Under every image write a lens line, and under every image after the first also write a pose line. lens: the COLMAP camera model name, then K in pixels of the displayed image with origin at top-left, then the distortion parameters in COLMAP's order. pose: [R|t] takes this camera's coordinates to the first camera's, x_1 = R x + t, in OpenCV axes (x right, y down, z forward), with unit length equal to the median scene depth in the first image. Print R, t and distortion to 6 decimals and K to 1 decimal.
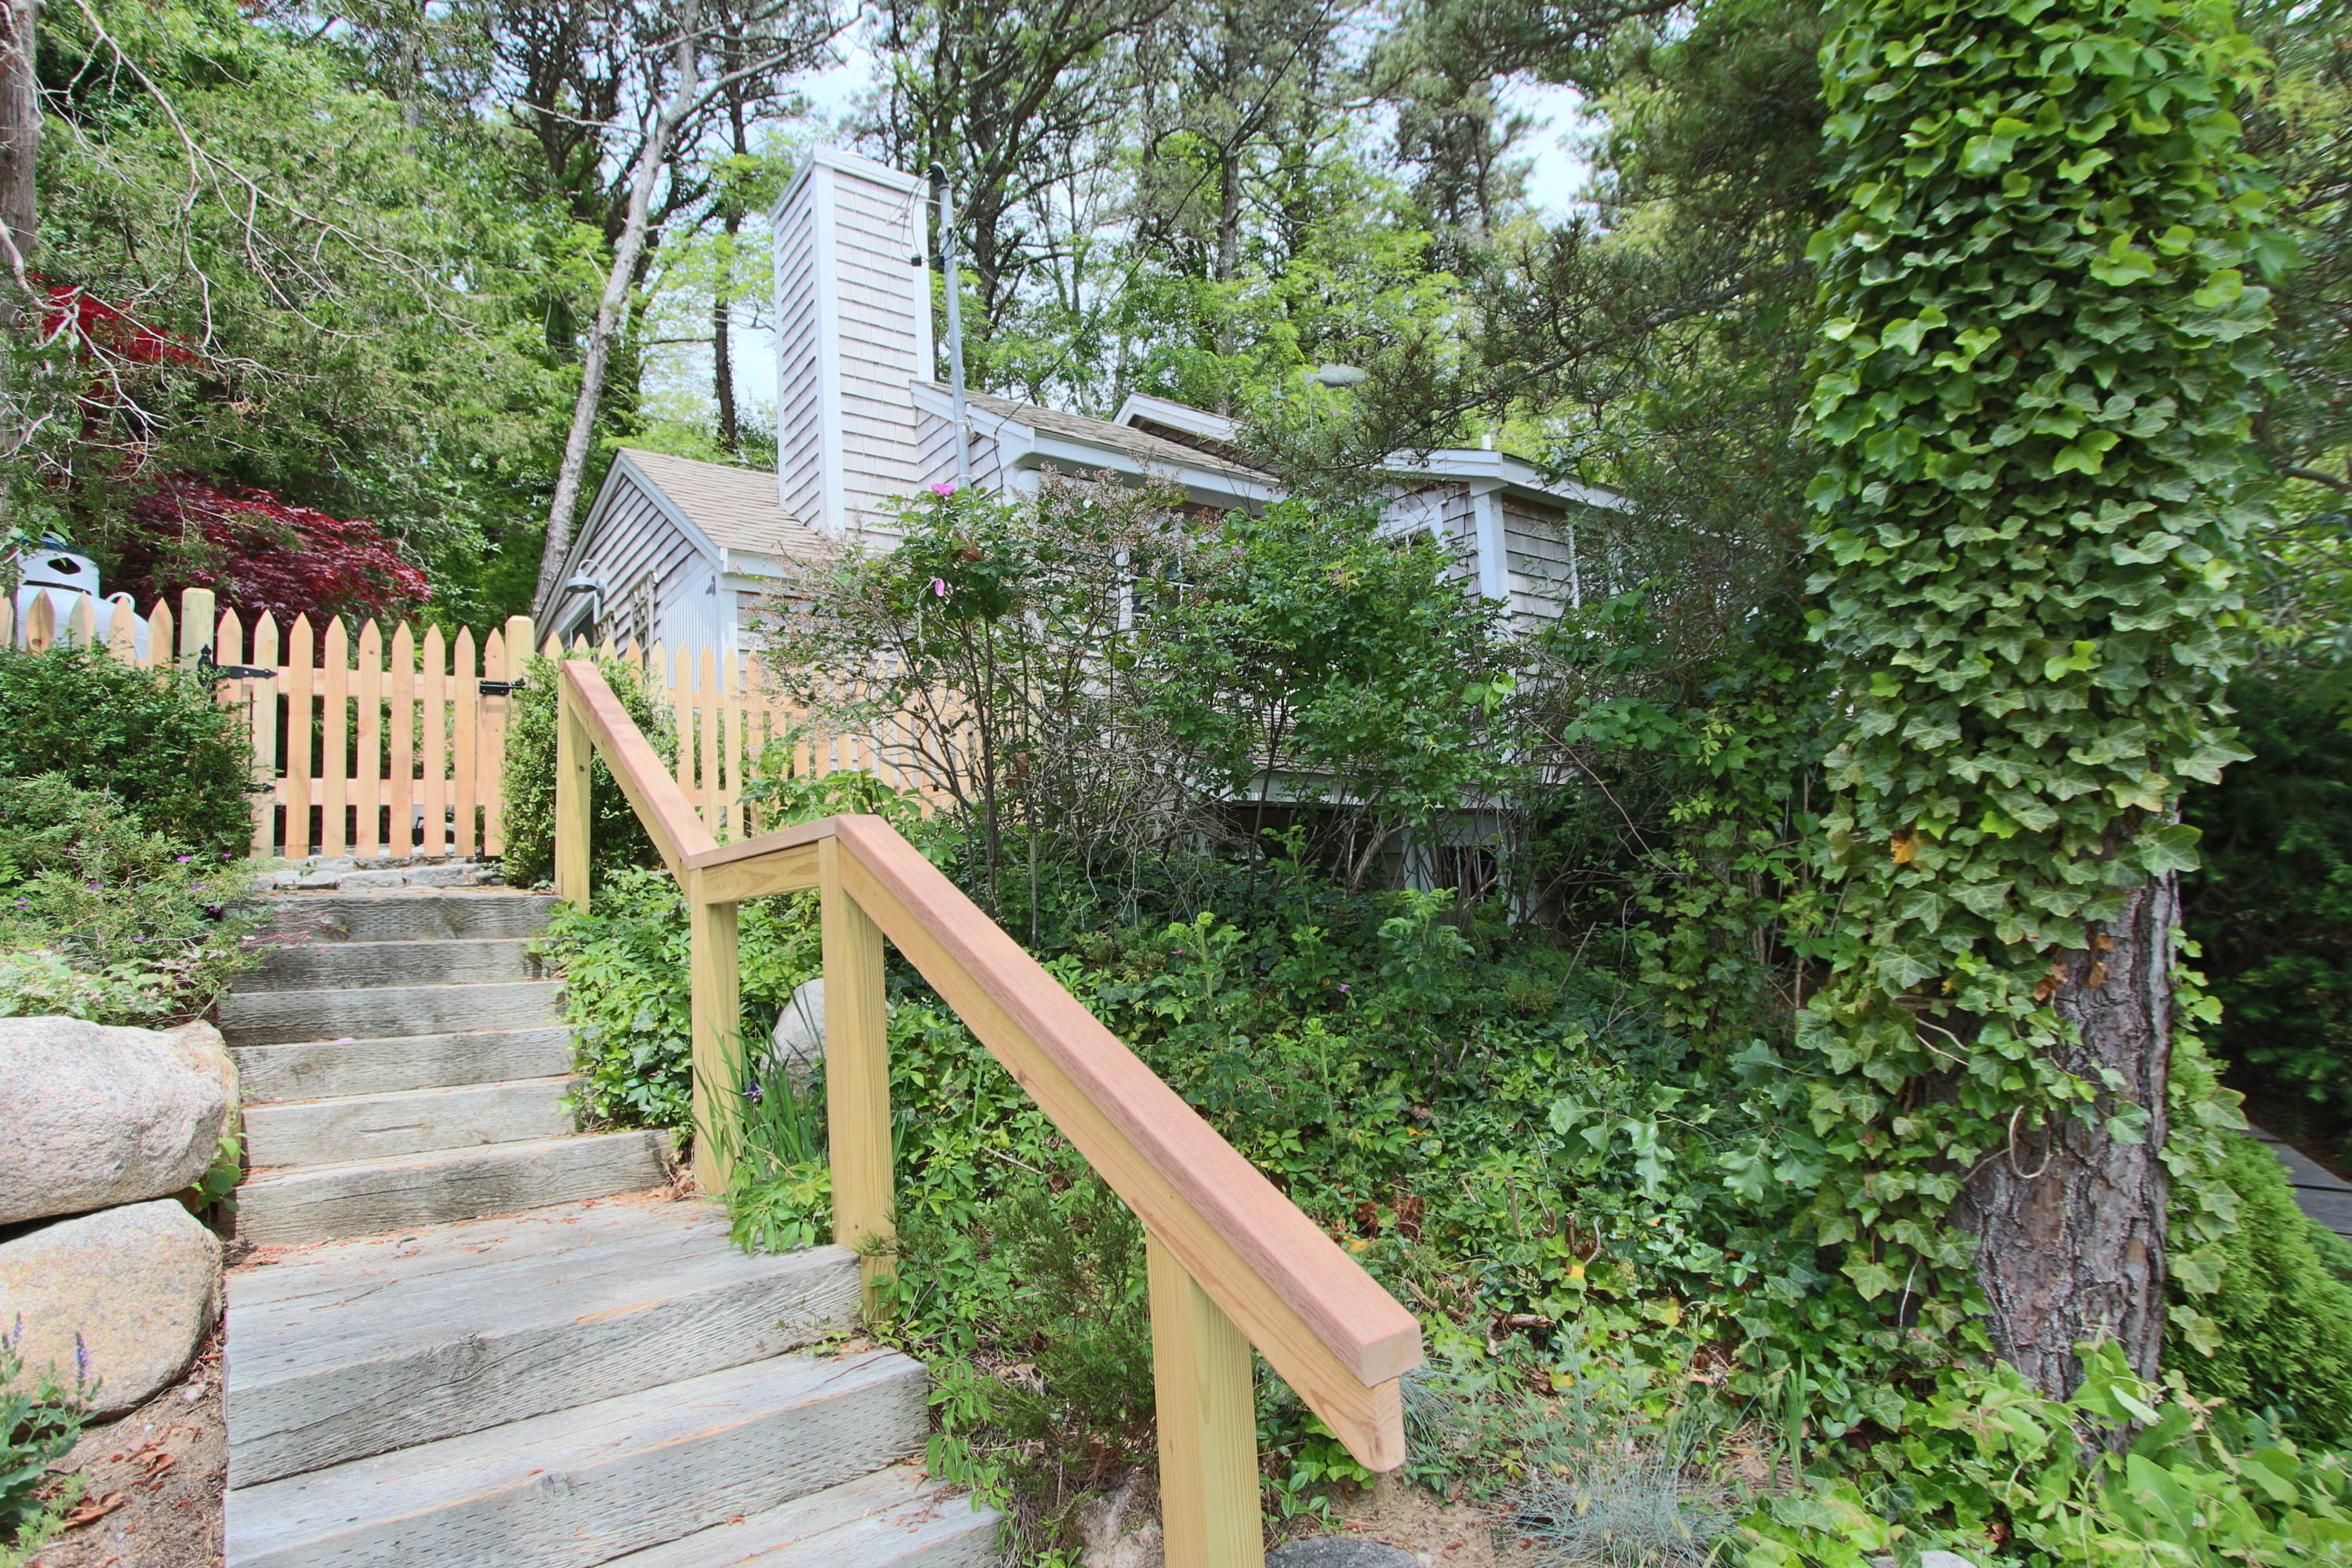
lens RADIAL K [[1213.6, 0, 1181.6], [0, 1213.6, 781.2], [0, 0, 1]] dist [-0.018007, 0.001367]
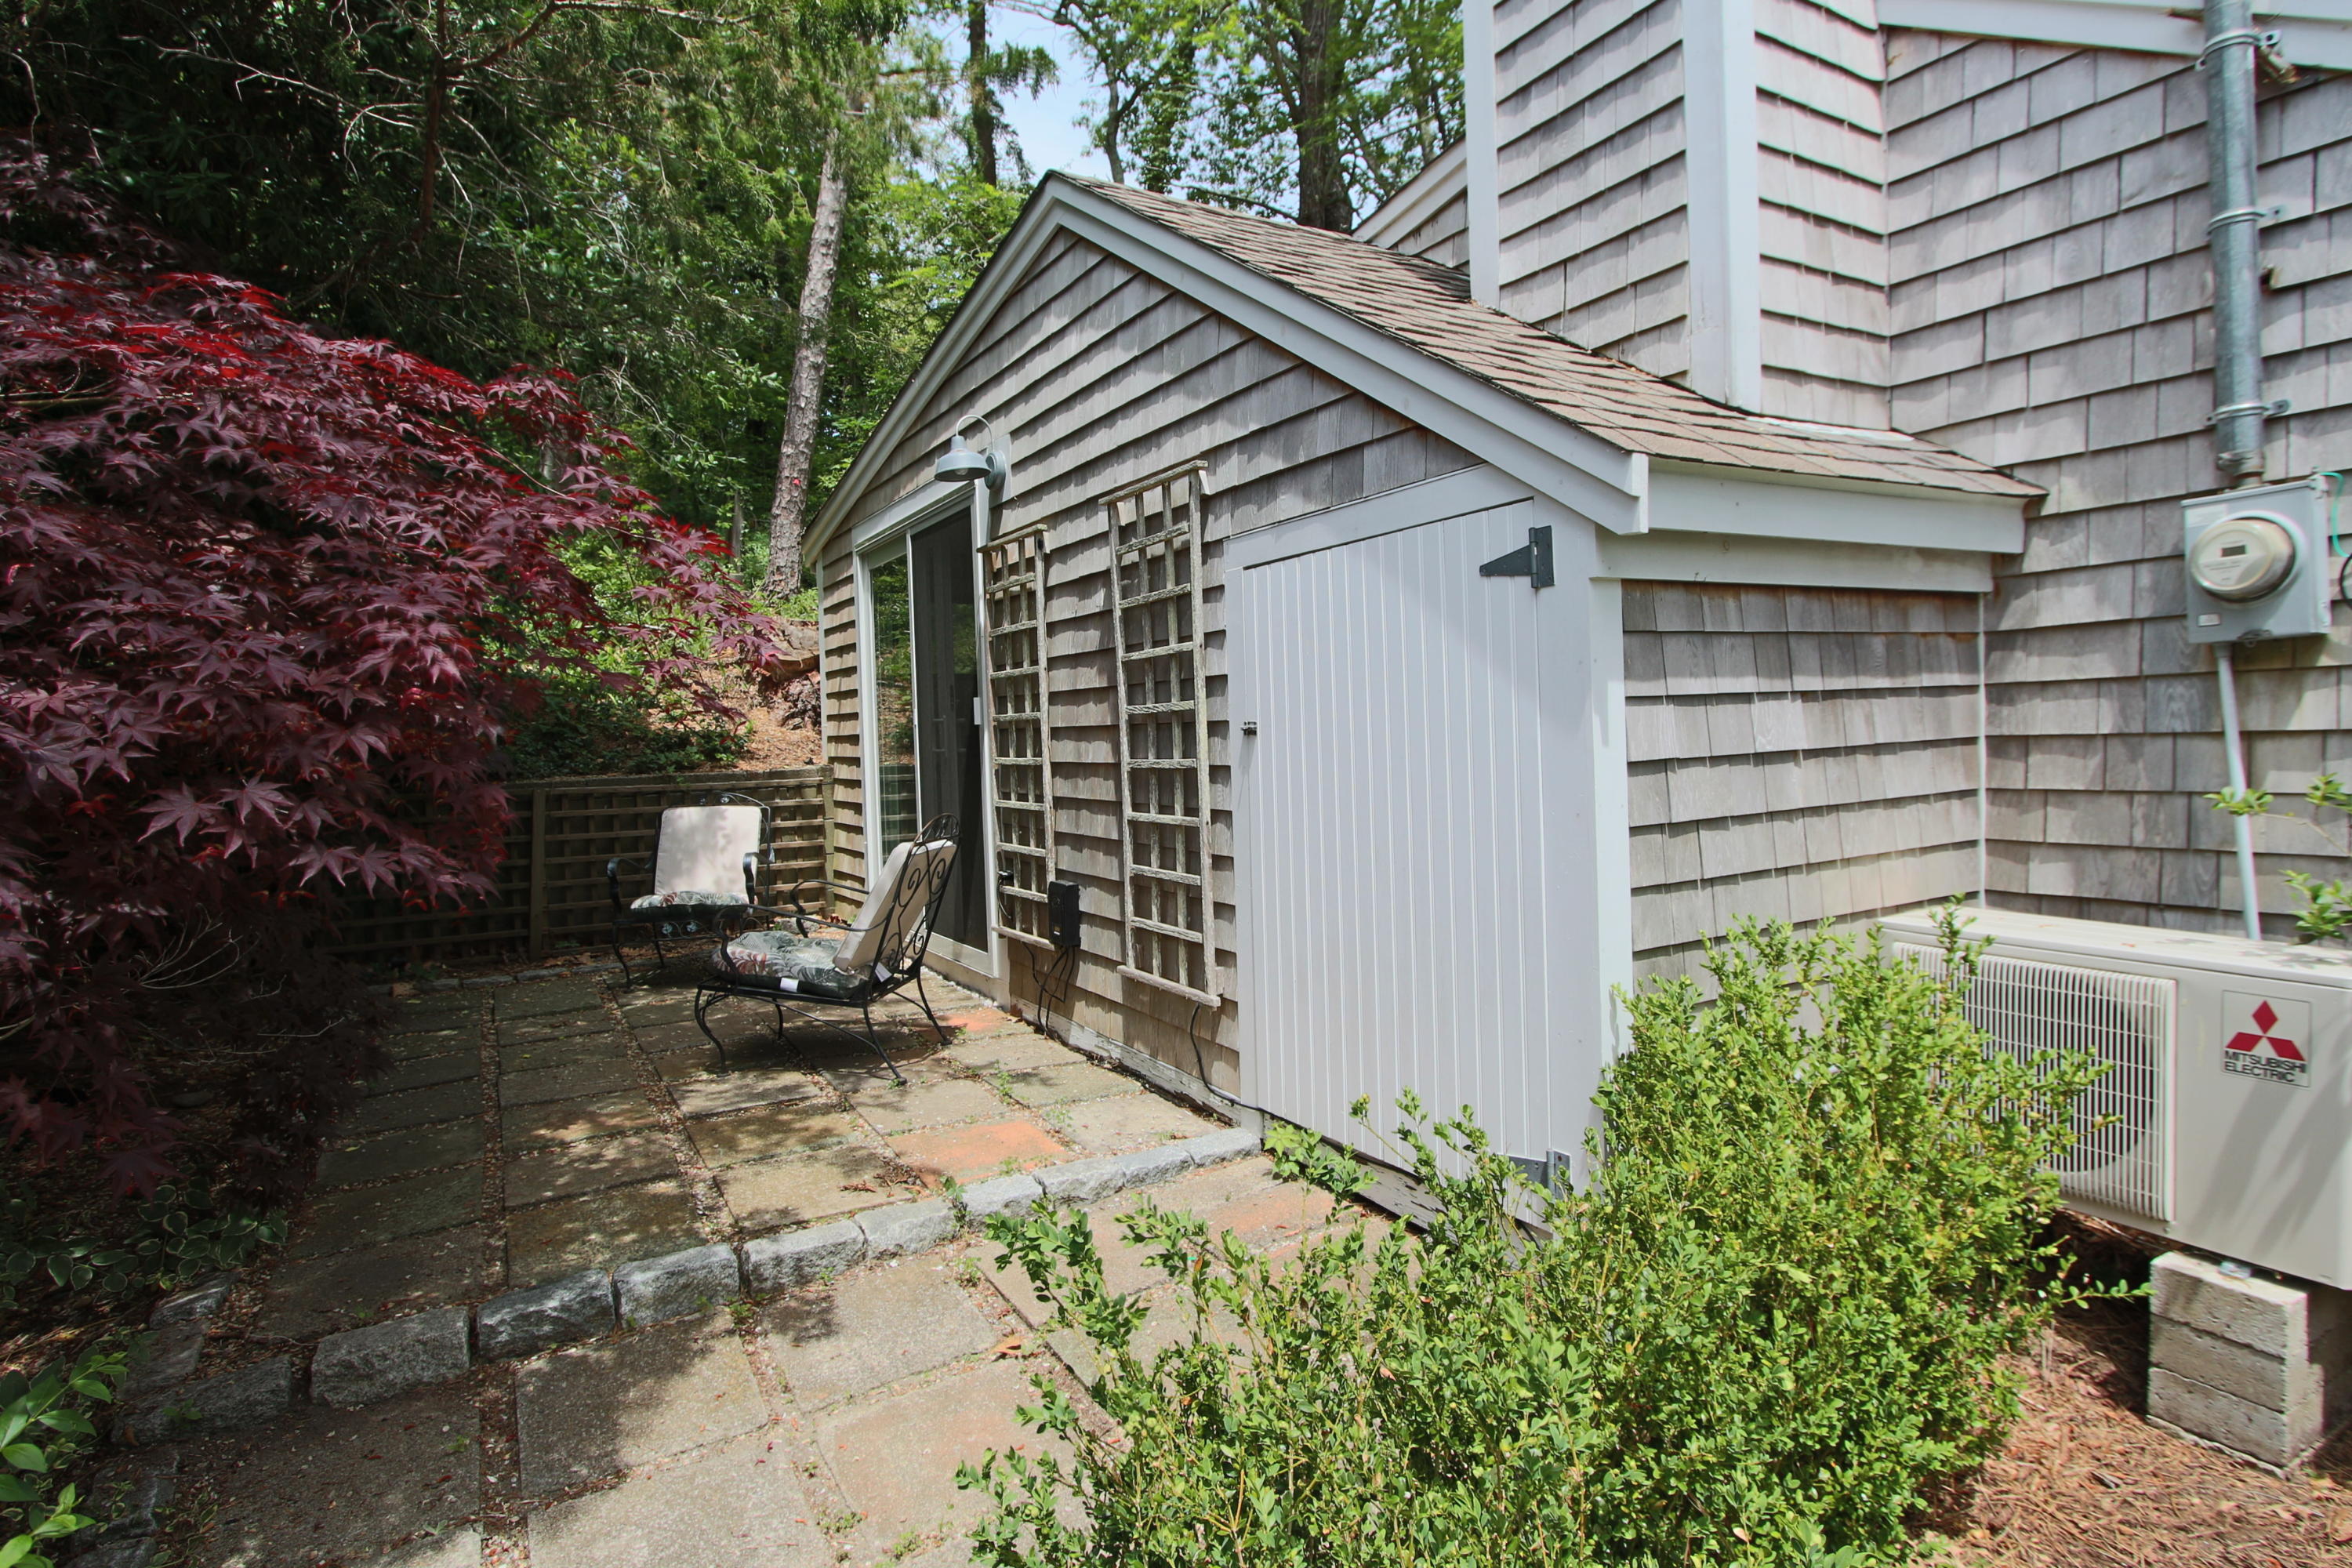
lens RADIAL K [[1213.6, 0, 1170.6], [0, 1213.6, 782.3], [0, 0, 1]] dist [-0.018007, 0.001367]
pose [[0.991235, 0.040406, -0.125776, -0.339368], [-0.019175, 0.986000, 0.165638, -0.117713], [0.130708, -0.161775, 0.978133, 0.492765]]
